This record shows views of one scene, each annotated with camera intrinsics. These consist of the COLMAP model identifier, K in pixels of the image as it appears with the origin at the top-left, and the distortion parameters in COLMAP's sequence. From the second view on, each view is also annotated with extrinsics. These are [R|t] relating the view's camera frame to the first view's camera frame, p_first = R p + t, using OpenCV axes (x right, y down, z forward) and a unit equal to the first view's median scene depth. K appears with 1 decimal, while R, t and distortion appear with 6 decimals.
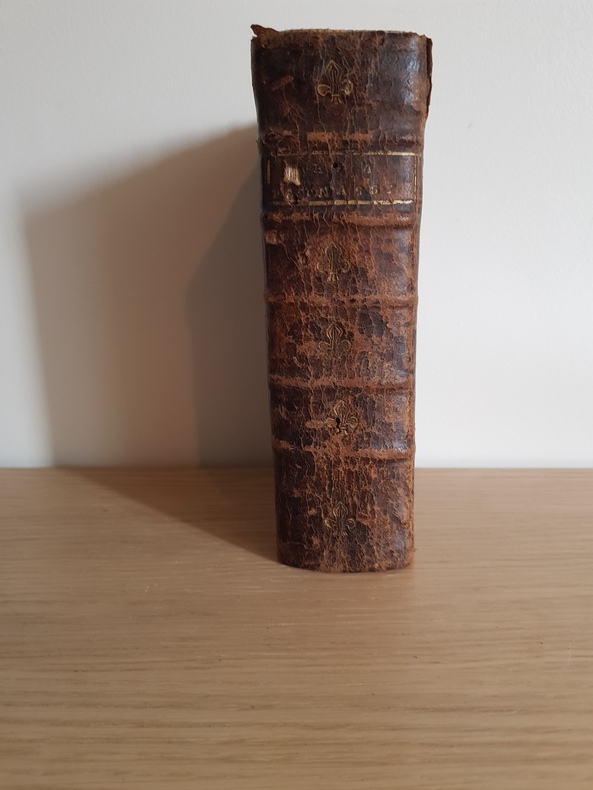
lens RADIAL K [[643.1, 0, 310.5], [0, 643.1, 406.0], [0, 0, 1]] dist [-0.015042, -0.040632]
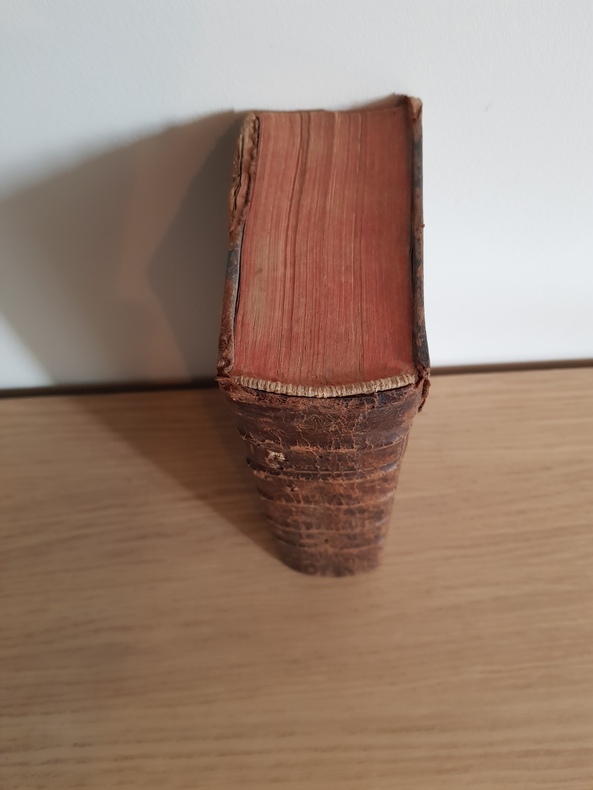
lens RADIAL K [[647.0, 0, 304.3], [0, 647.0, 396.2], [0, 0, 1]] dist [-0.007757, -0.028641]
pose [[0.997550, -0.069831, 0.004319, 0.015875], [0.044965, 0.687187, 0.725088, -1.112222], [-0.053602, -0.723117, 0.688643, 0.371860]]
